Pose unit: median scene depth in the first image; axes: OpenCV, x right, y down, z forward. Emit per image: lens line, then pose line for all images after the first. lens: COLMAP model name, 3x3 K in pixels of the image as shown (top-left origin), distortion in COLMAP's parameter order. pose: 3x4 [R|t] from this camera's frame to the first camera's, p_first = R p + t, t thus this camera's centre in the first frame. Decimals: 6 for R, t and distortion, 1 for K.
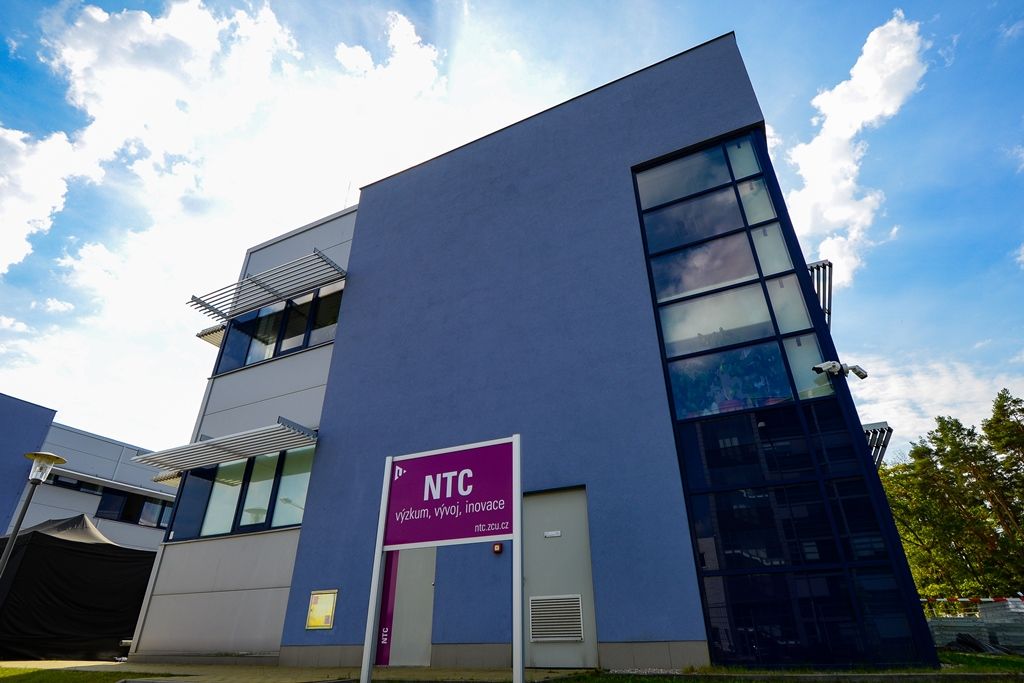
lens RADIAL K [[537.2, 0, 512.0], [0, 537.2, 341.5], [0, 0, 1]] dist [0.015854, -0.022295]
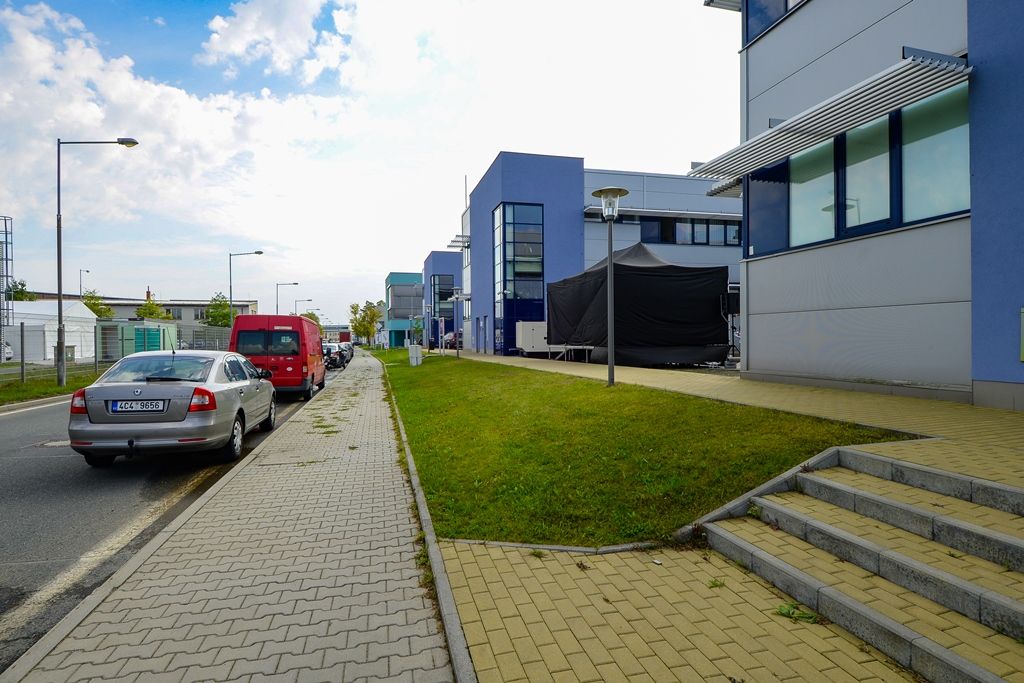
lens RADIAL K [[537.2, 0, 512.0], [0, 537.2, 341.5], [0, 0, 1]] dist [0.015854, -0.022295]
pose [[0.660793, 0.008536, -0.750520, -0.237784], [0.374744, 0.862632, 0.339753, 0.049457], [0.650323, -0.505759, 0.566822, 0.189641]]
